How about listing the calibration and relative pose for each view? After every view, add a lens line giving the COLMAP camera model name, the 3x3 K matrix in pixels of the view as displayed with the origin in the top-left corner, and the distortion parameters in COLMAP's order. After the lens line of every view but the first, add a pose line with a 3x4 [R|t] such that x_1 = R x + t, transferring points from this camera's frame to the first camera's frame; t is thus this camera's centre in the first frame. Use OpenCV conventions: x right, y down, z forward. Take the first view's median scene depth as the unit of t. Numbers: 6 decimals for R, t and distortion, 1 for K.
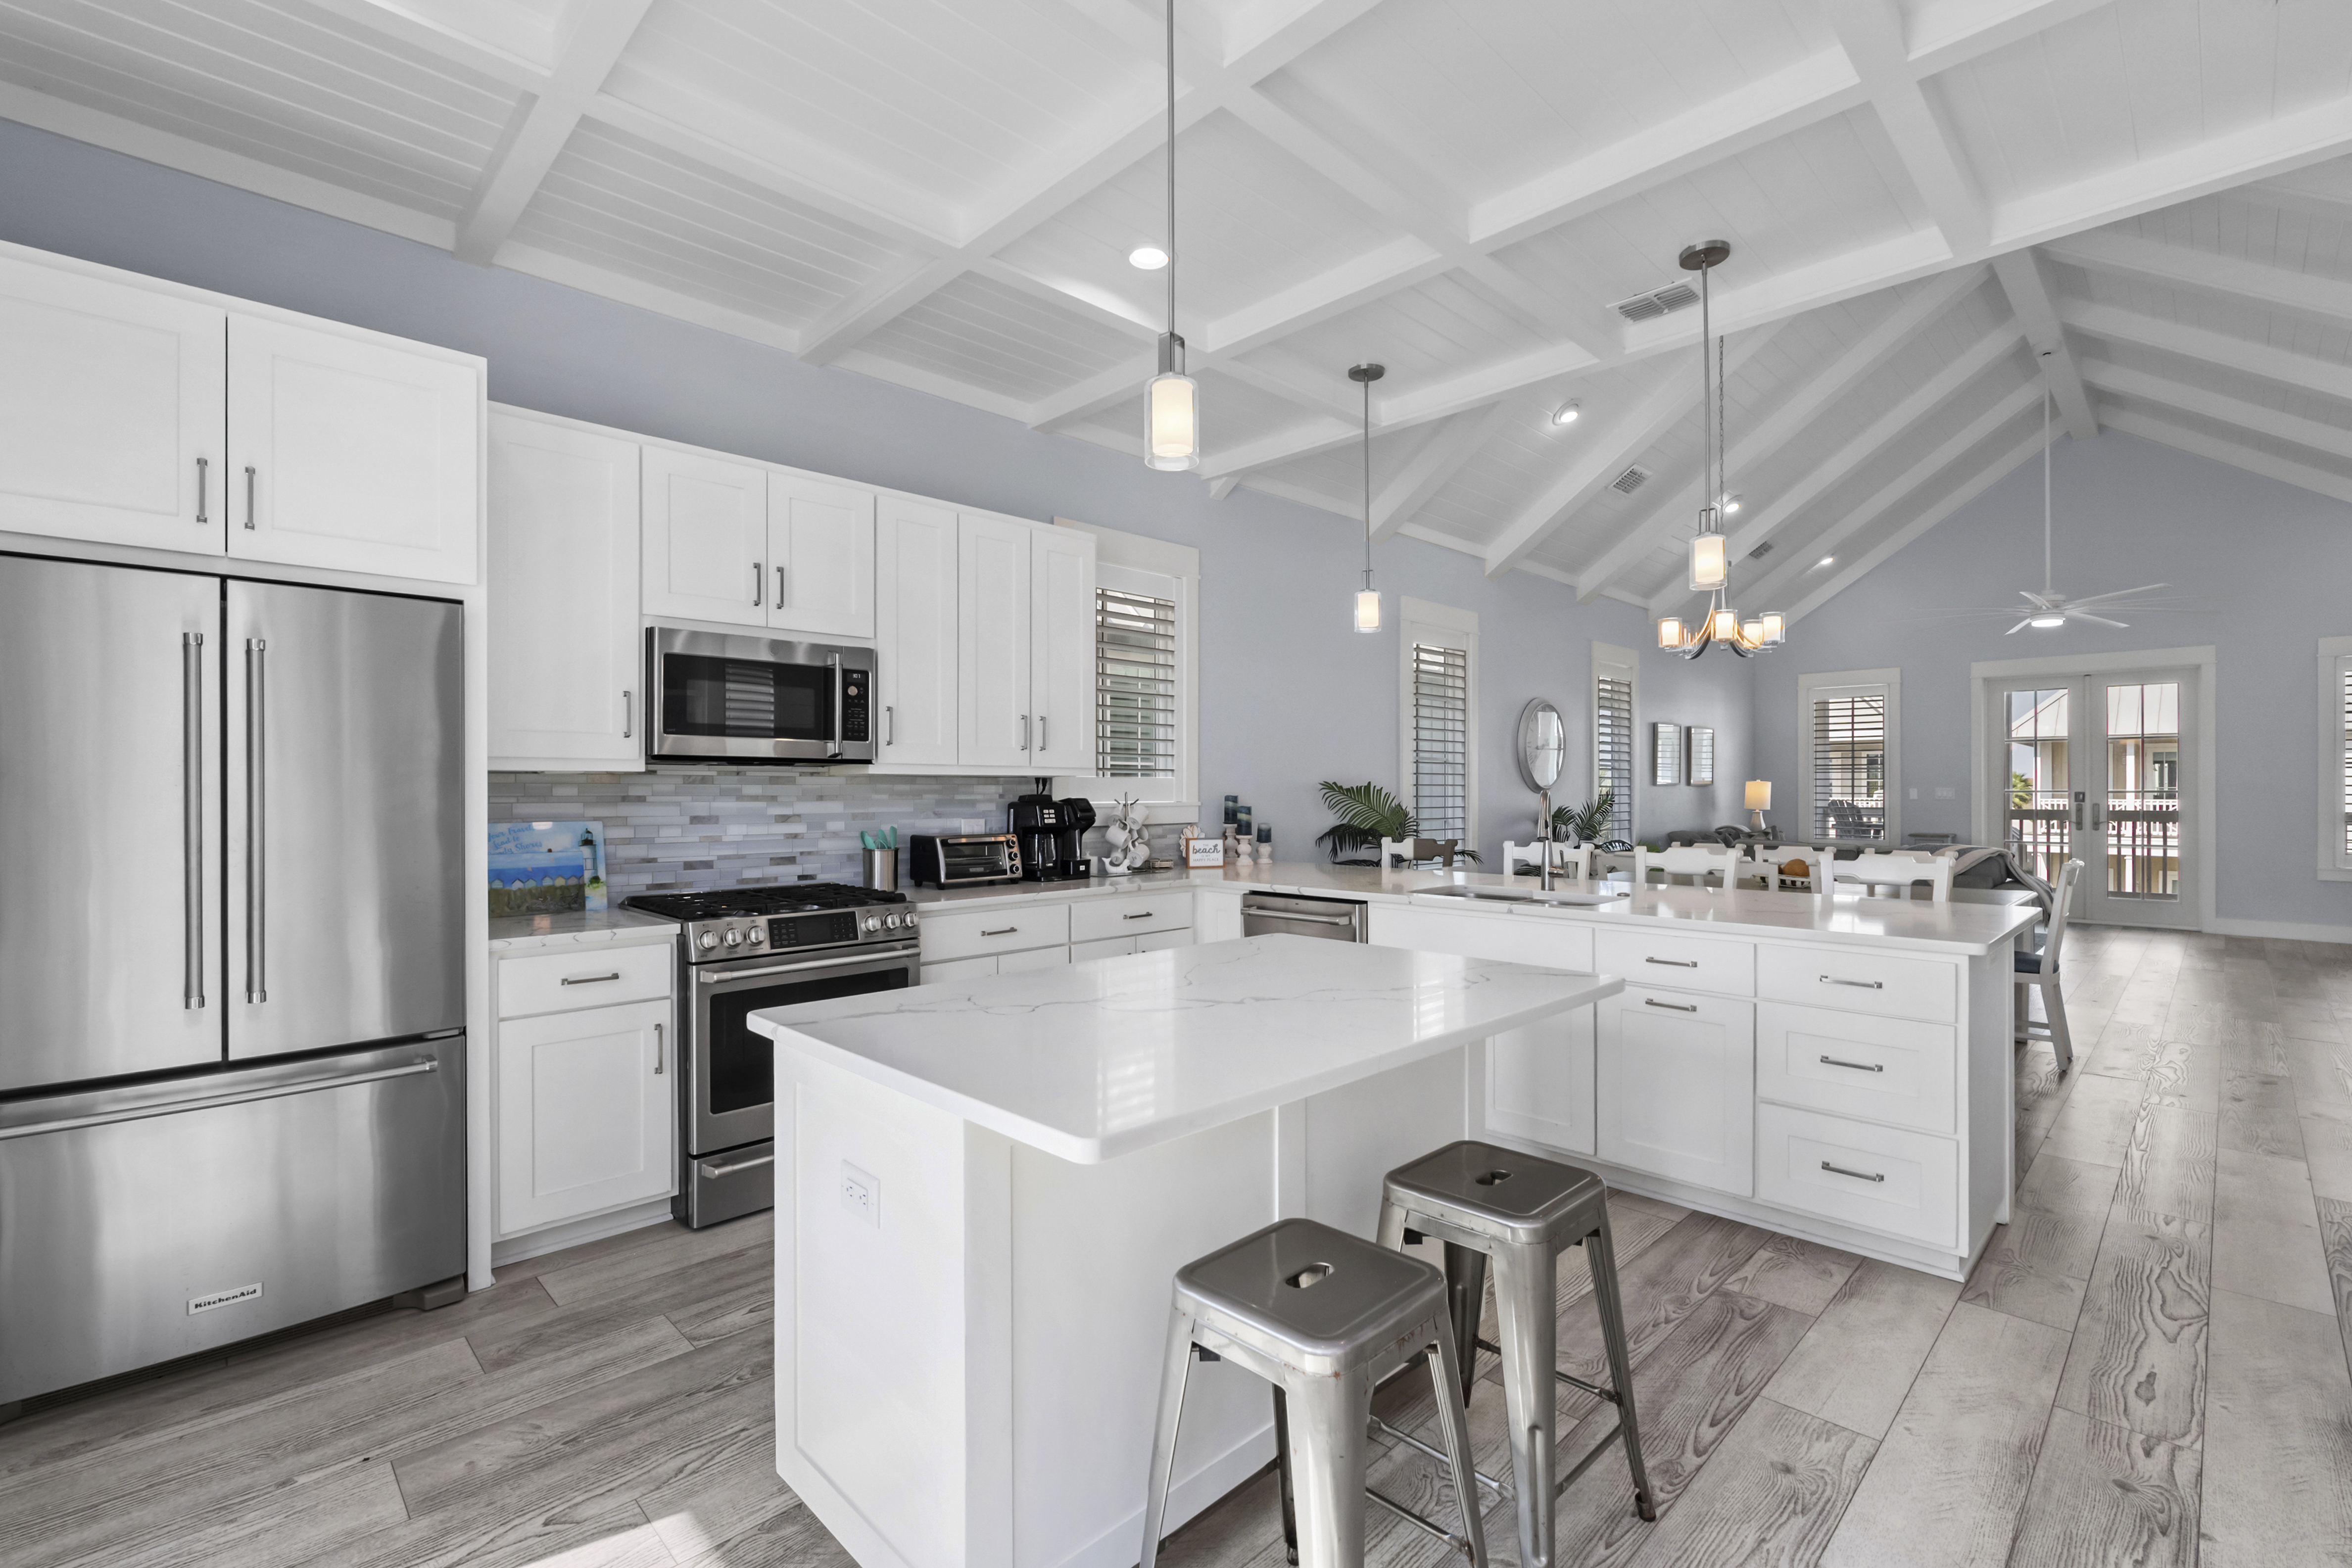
lens RADIAL K [[1034.6, 0, 1184.9], [0, 1034.6, 788.0], [0, 0, 1]] dist [-0.002680, -0.000013]
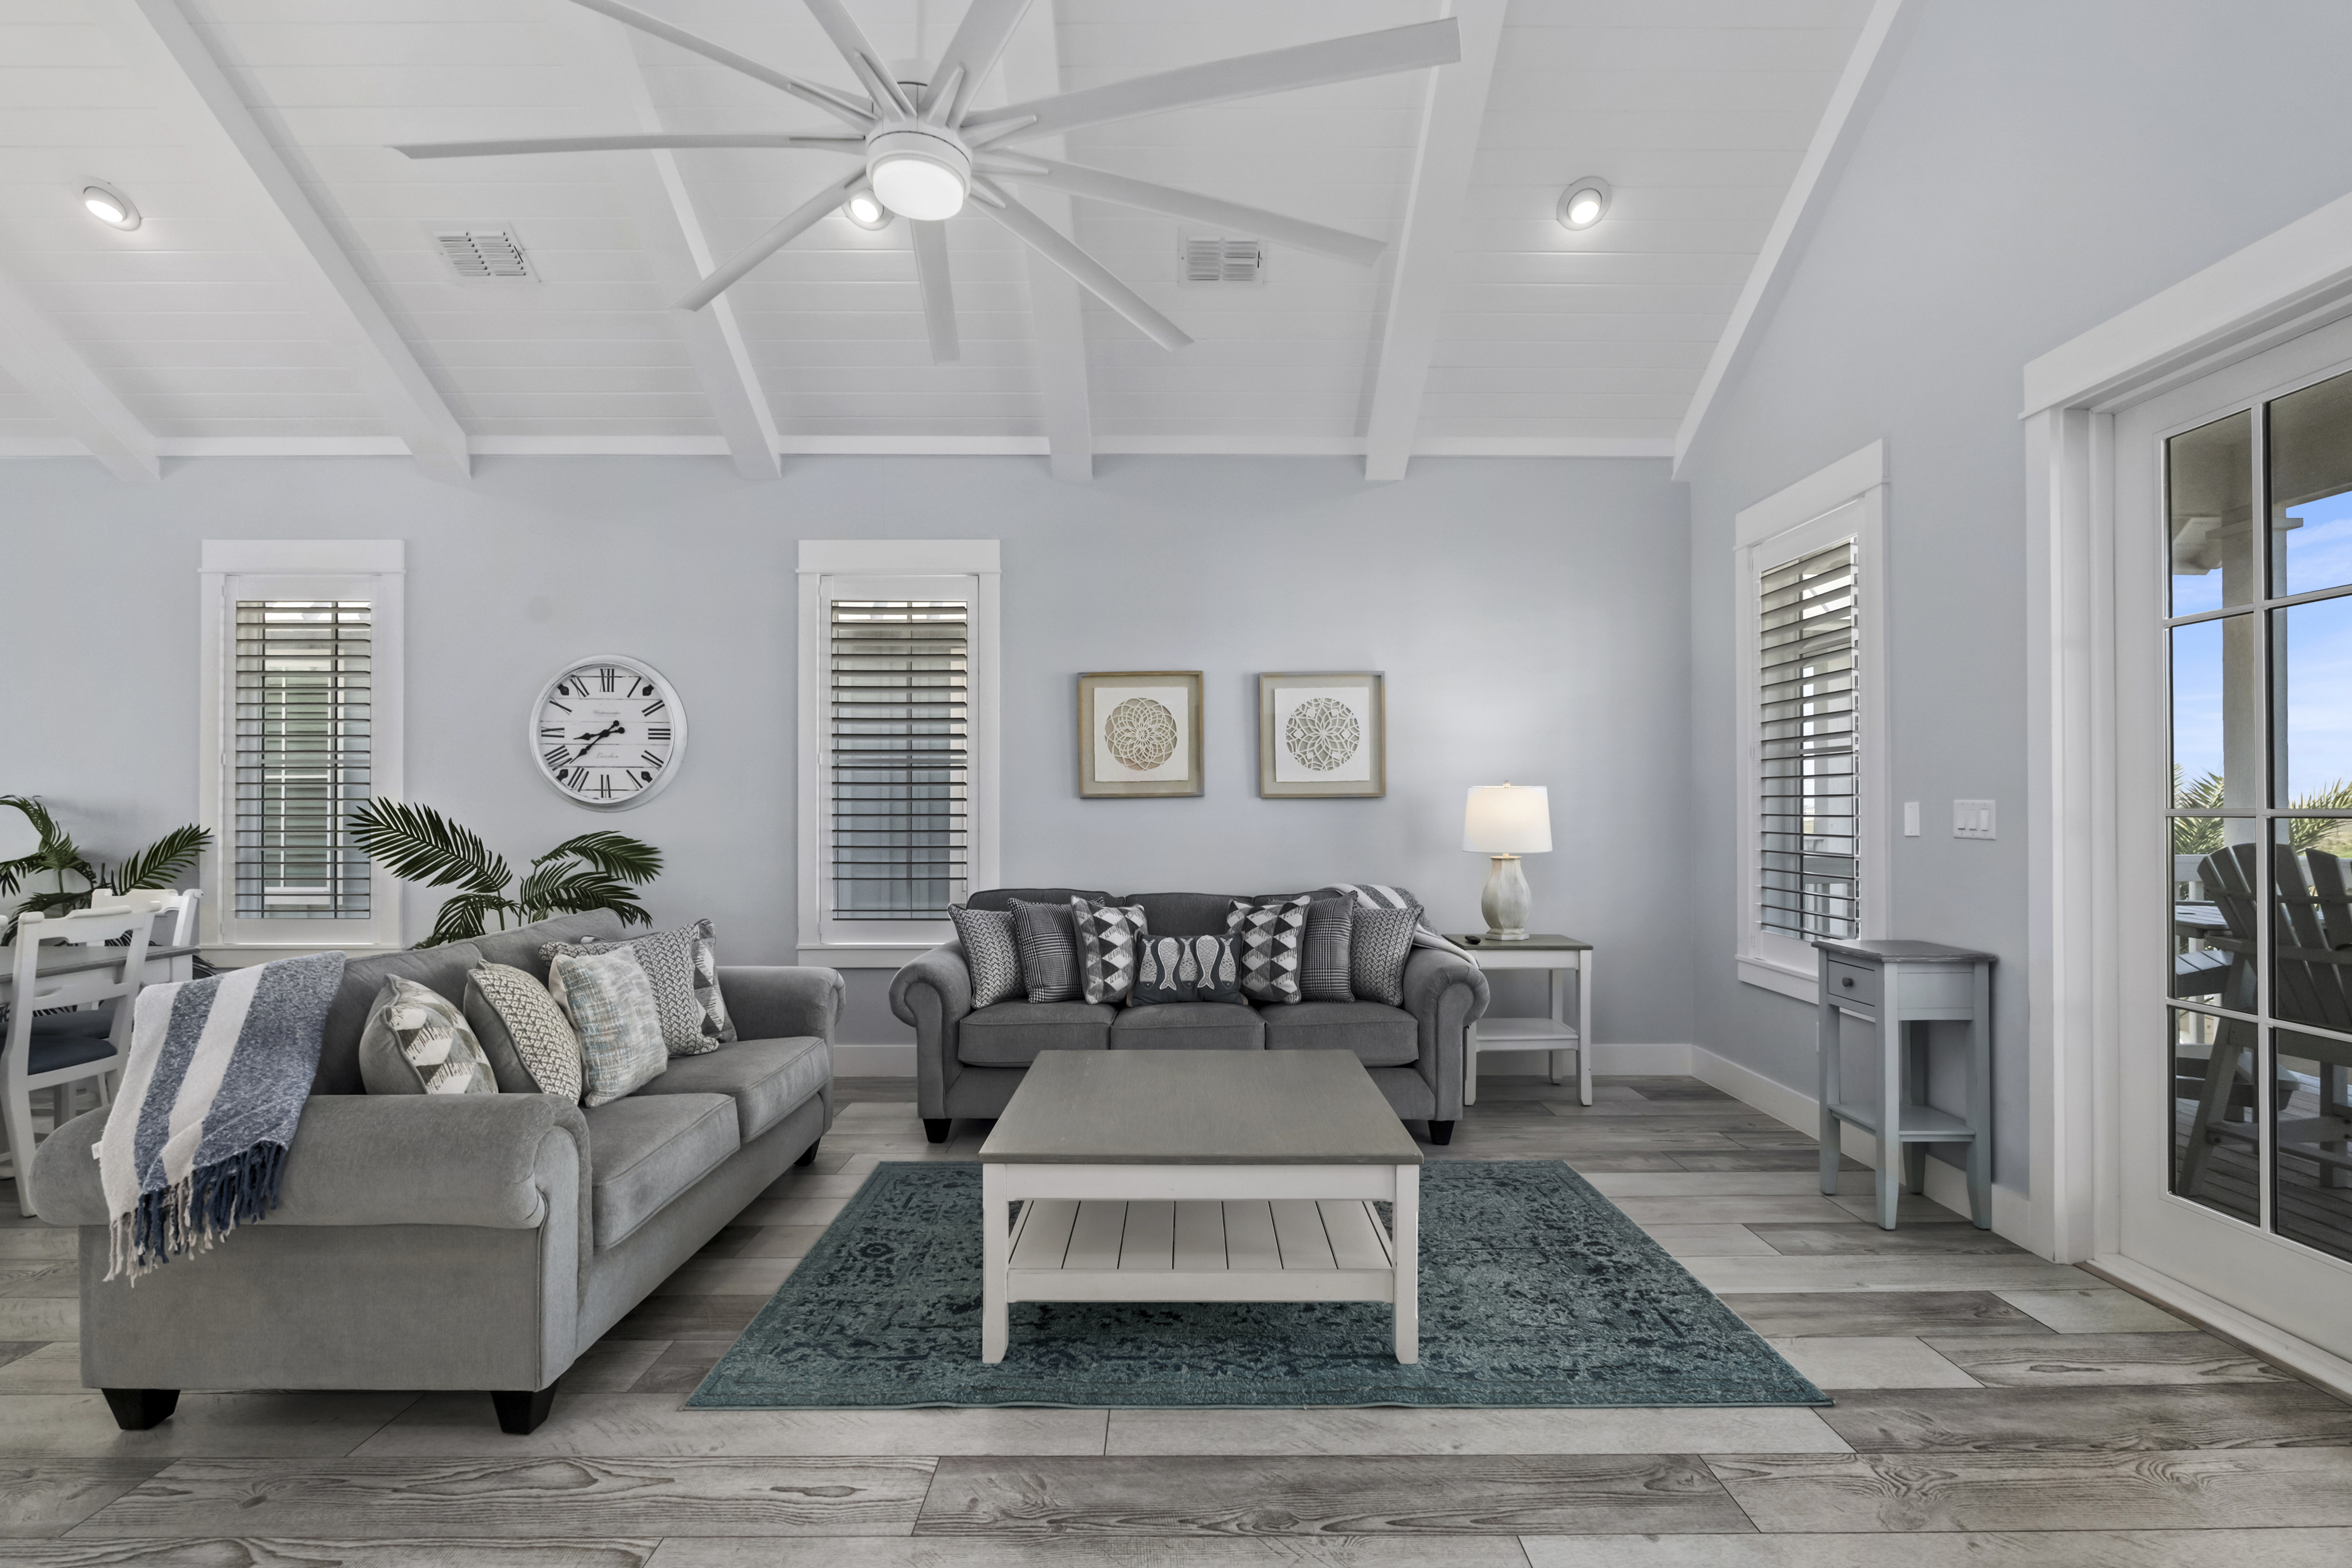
lens RADIAL K [[1034.6, 0, 1184.4], [0, 1034.6, 798.2], [0, 0, 1]] dist [-0.002680, -0.000013]
pose [[0.716639, -0.006968, -0.697410, 0.854415], [0.000544, 0.999955, -0.009432, 0.002115], [0.697444, 0.006380, 0.716611, 0.681763]]
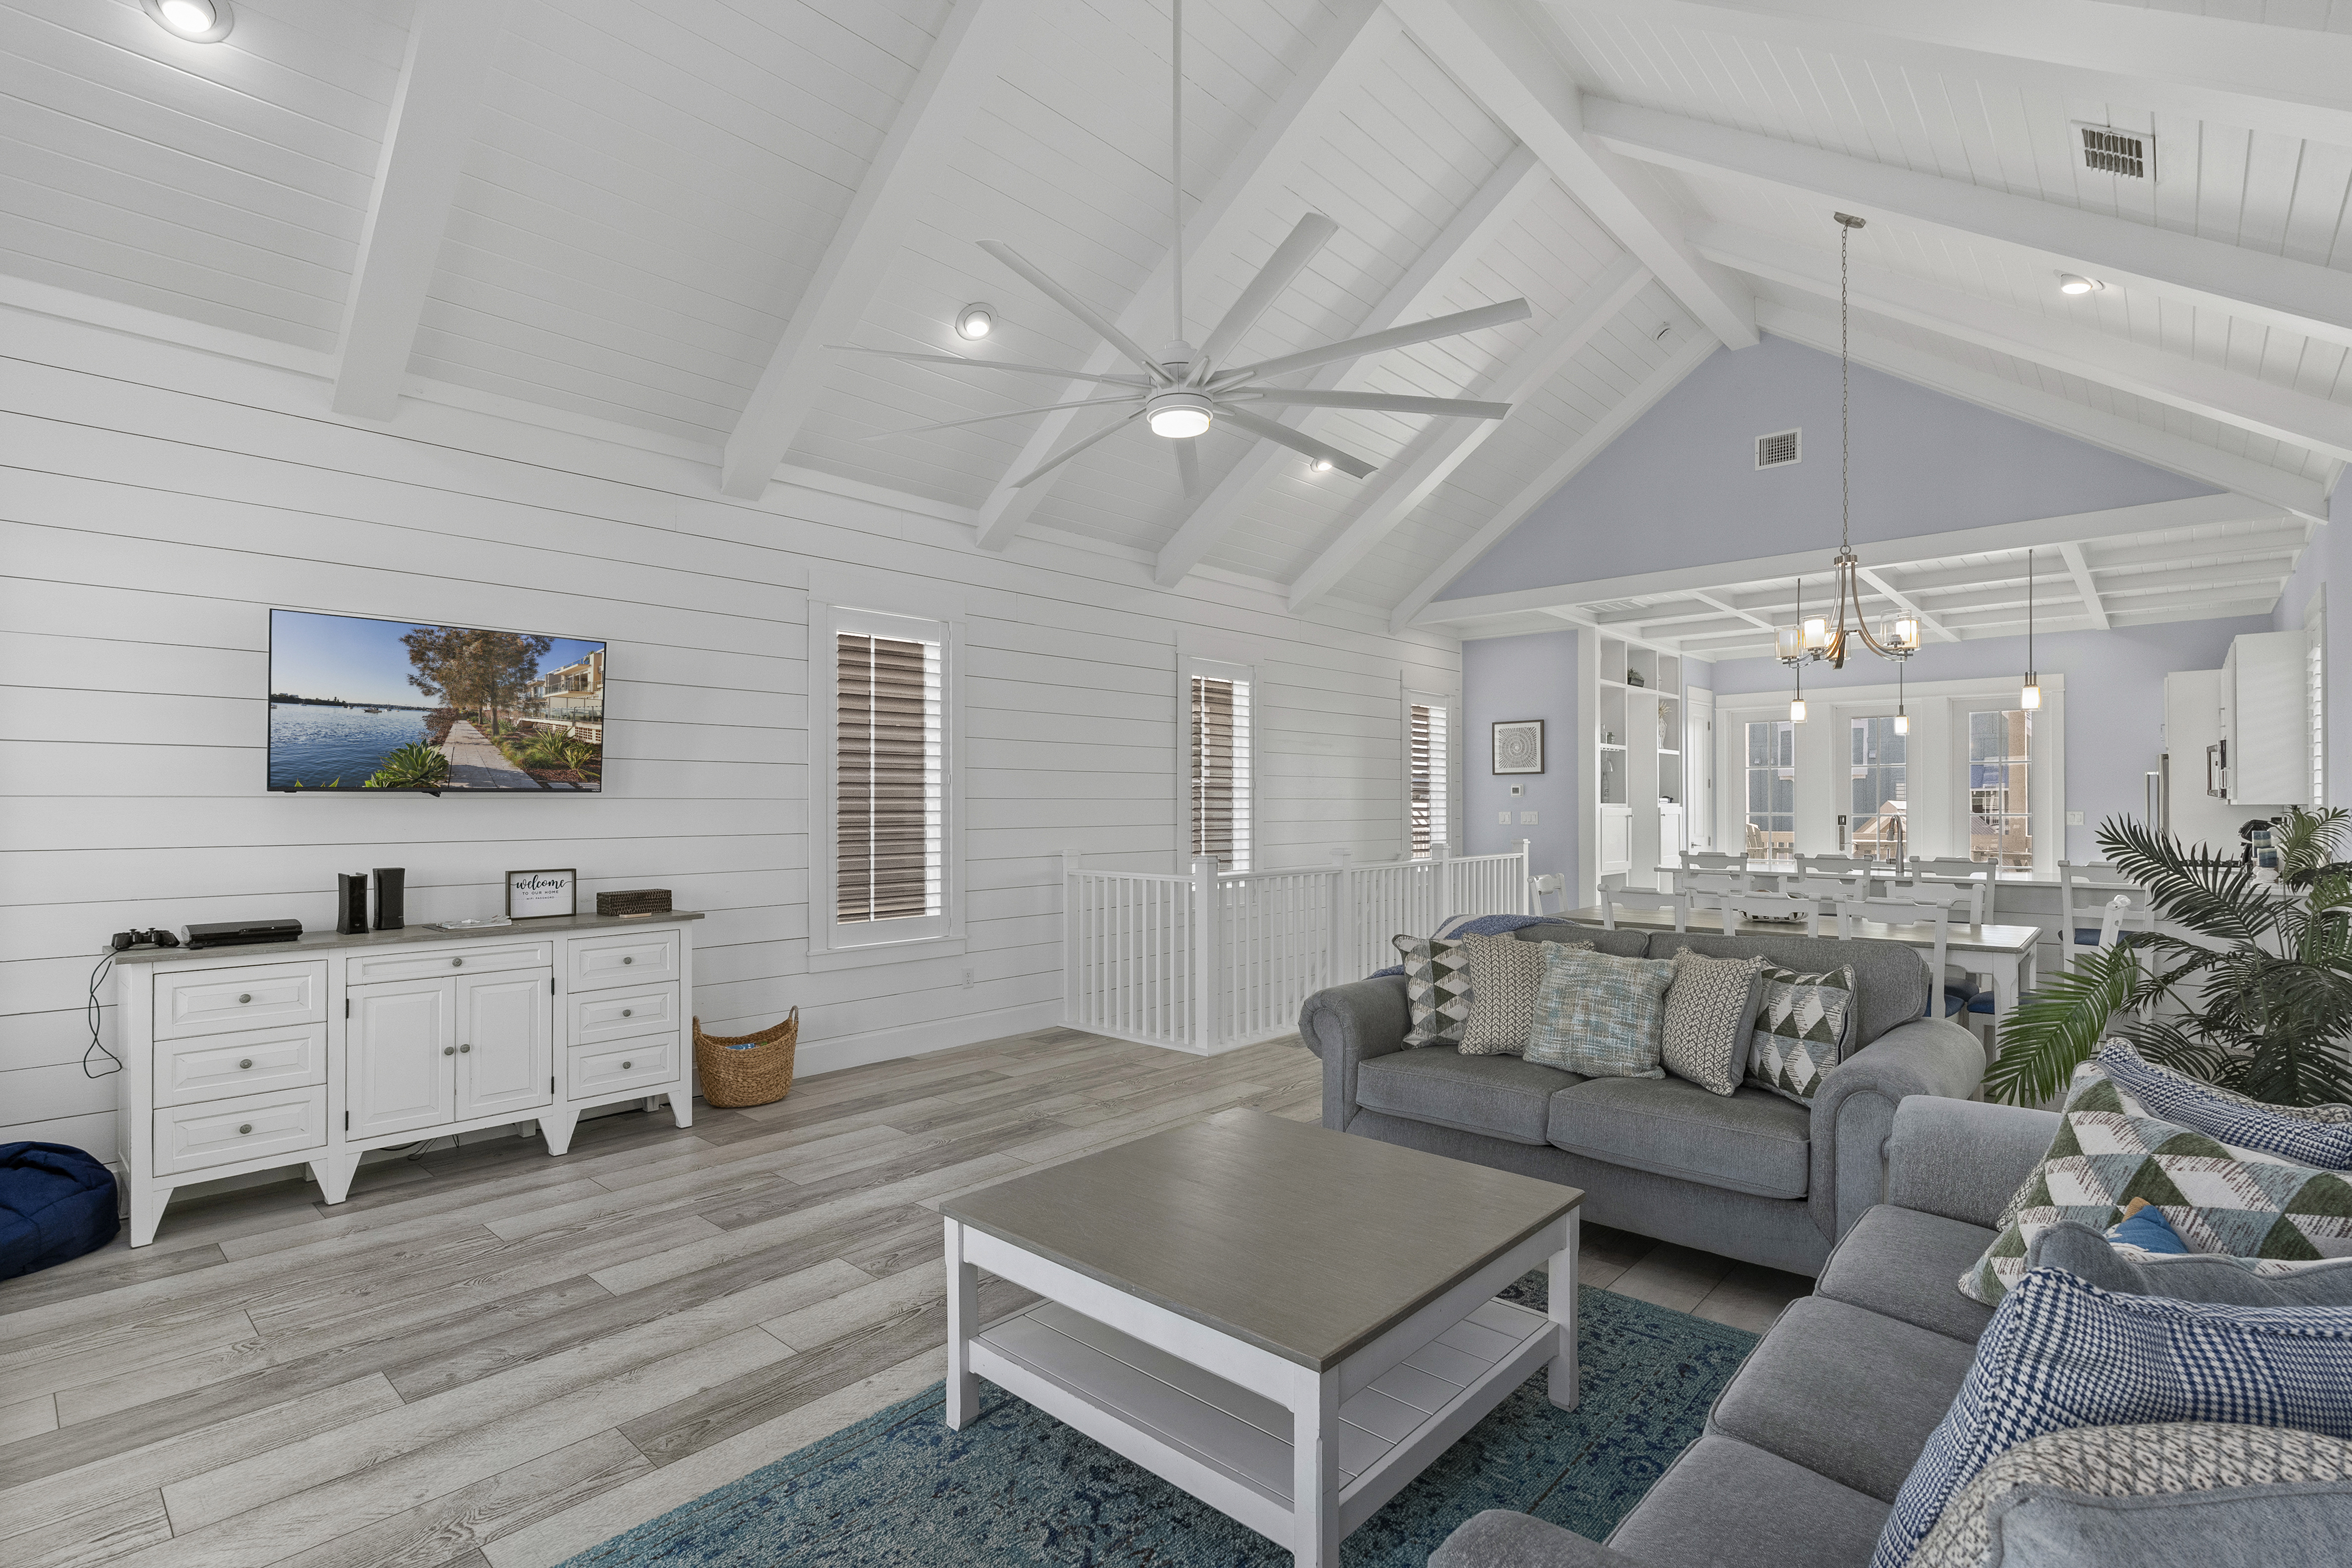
lens RADIAL K [[1098.3, 0, 1197.2], [0, 1098.3, 790.3], [0, 0, 1]] dist [-0.003206, 0.000215]
pose [[-0.997732, -0.001209, -0.067296, 0.683583], [-0.000355, 0.999919, -0.012696, -0.006732], [0.067306, -0.012644, -0.997652, 1.147607]]
